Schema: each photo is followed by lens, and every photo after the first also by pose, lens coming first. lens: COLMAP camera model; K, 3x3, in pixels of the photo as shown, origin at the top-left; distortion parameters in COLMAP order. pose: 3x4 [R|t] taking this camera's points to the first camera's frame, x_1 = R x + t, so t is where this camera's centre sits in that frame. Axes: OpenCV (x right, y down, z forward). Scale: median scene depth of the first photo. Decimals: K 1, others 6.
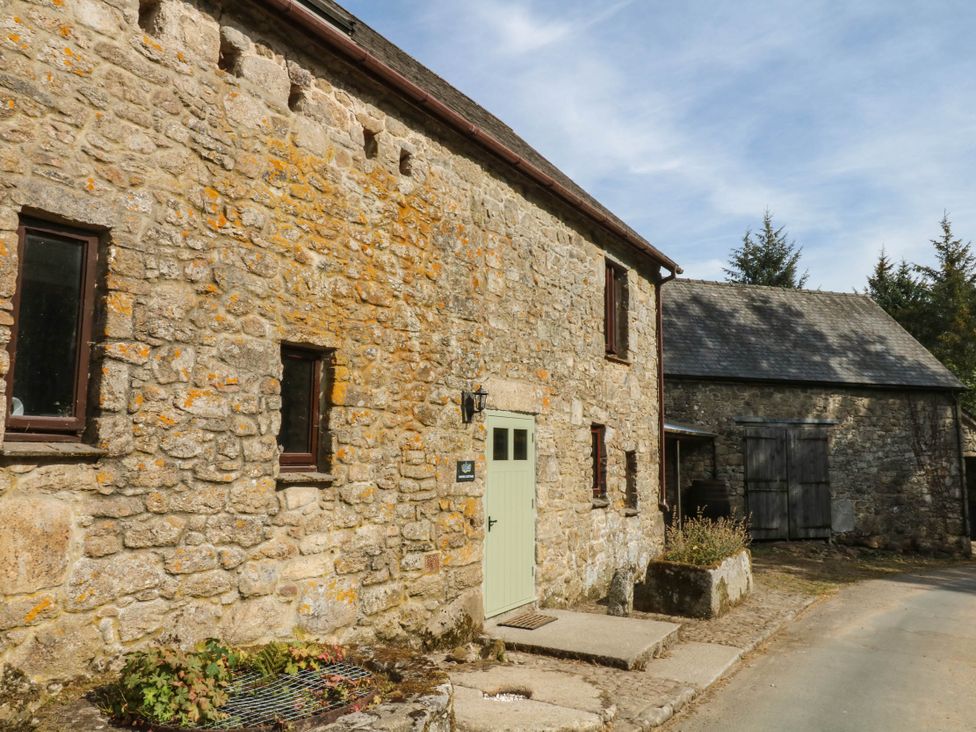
lens RADIAL K [[715.9, 0, 488.0], [0, 715.9, 366.0], [0, 0, 1]] dist [0.009750, -0.009704]
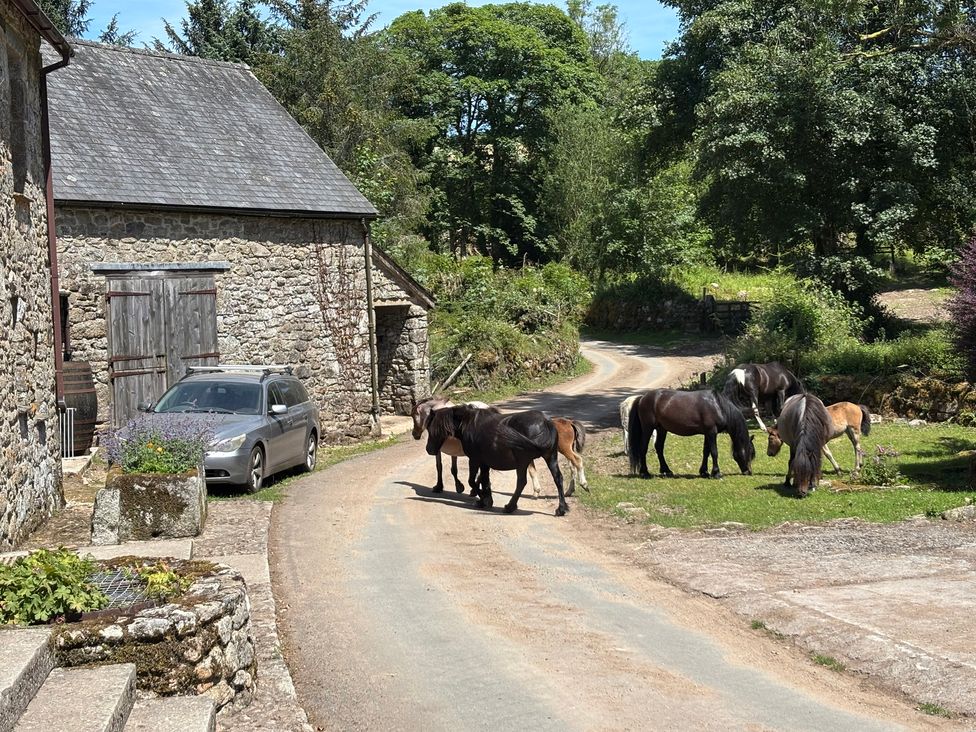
lens RADIAL K [[809.0, 0, 488.0], [0, 809.0, 366.0], [0, 0, 1]] dist [0.011519, -0.008097]
pose [[0.849808, -0.063897, 0.523205, 0.302260], [-0.016835, 0.988828, 0.148106, 0.056690], [-0.526823, -0.134669, 0.839239, 0.217939]]
